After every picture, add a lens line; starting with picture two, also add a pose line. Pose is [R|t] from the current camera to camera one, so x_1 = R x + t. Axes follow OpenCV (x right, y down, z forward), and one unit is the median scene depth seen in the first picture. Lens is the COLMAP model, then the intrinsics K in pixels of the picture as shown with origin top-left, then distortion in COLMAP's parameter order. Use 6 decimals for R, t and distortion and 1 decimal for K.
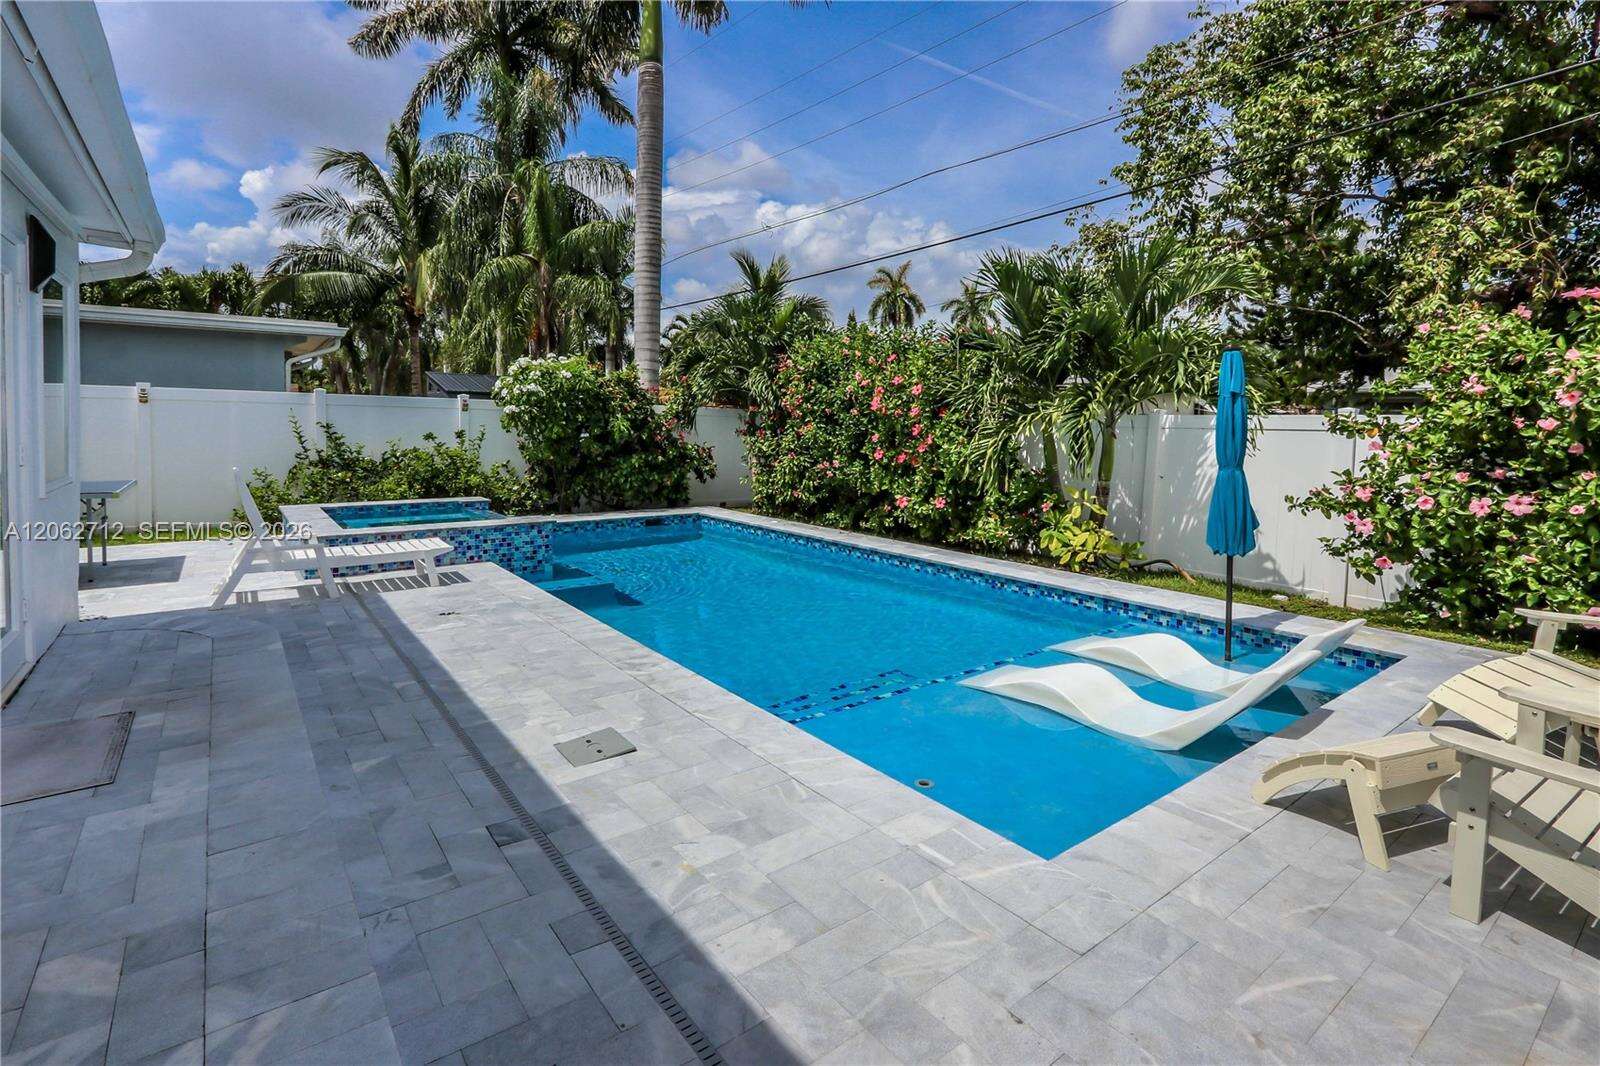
lens RADIAL K [[788.1, 0, 774.0], [0, 788.1, 449.7], [0, 0, 1]] dist [-0.020092, 0.003738]
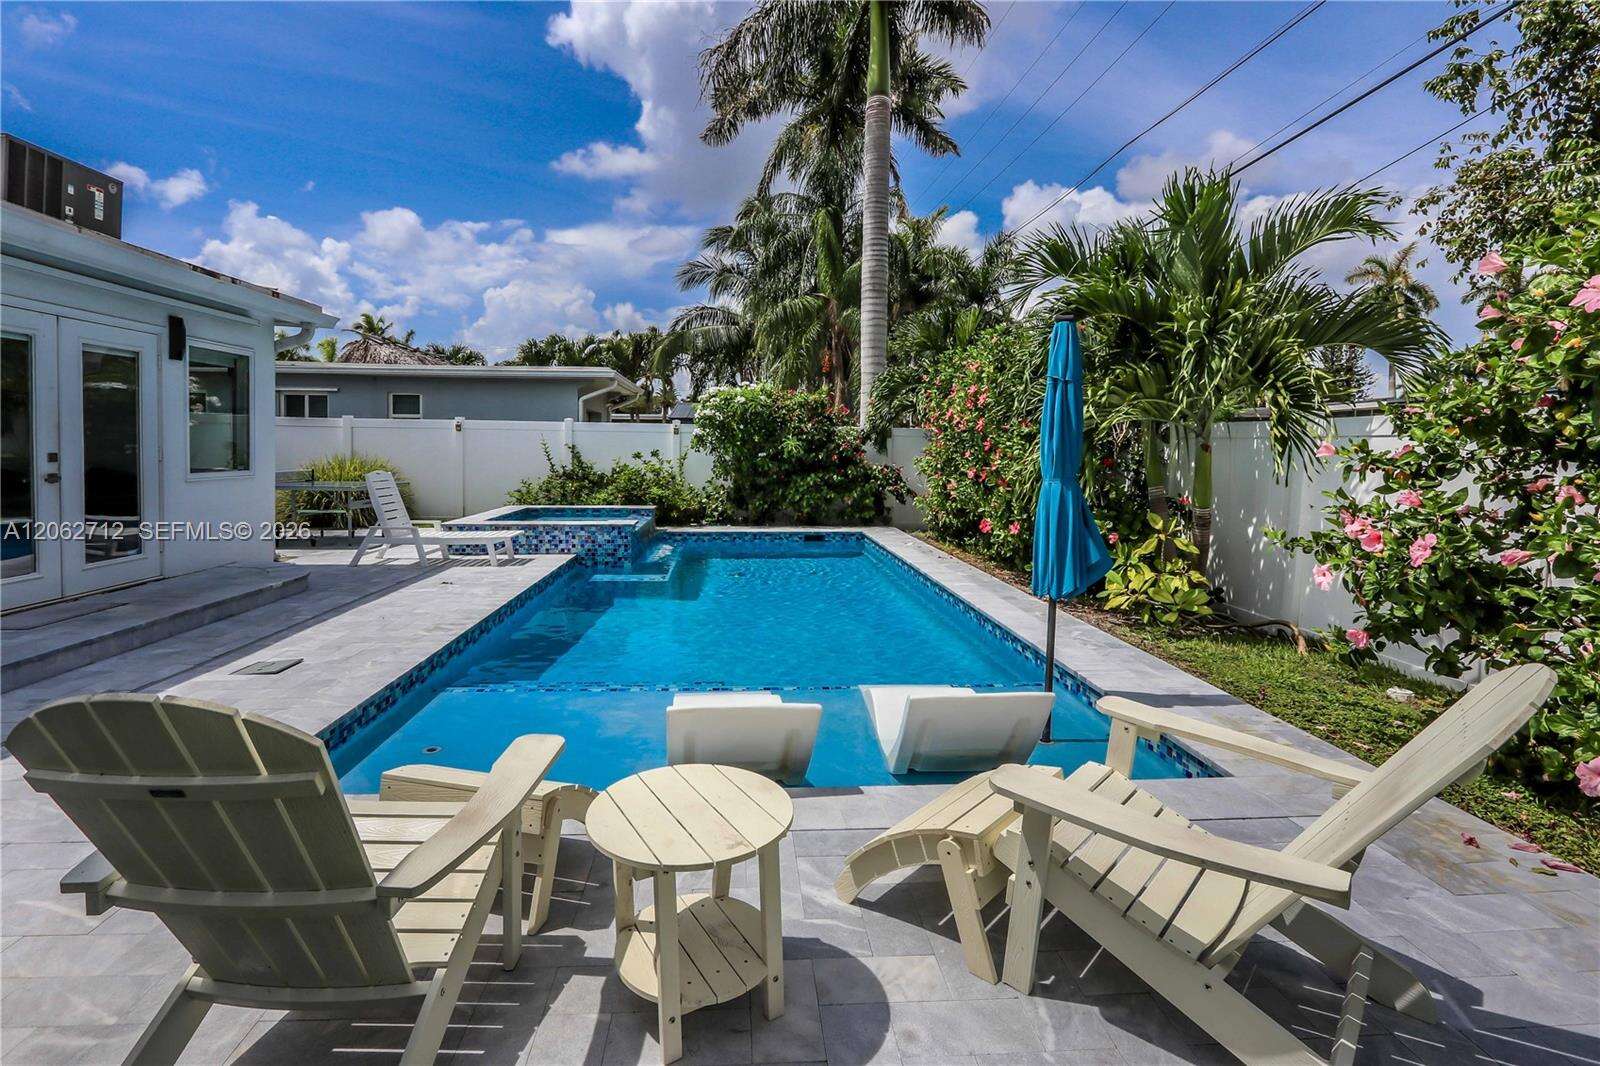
lens RADIAL K [[788.1, 0, 799.3], [0, 788.1, 452.6], [0, 0, 1]] dist [-0.020092, 0.003738]
pose [[0.842443, -0.004194, -0.538770, 0.404635], [-0.014143, 0.999453, -0.029896, 0.010969], [0.538601, 0.032806, 0.841922, 0.105595]]
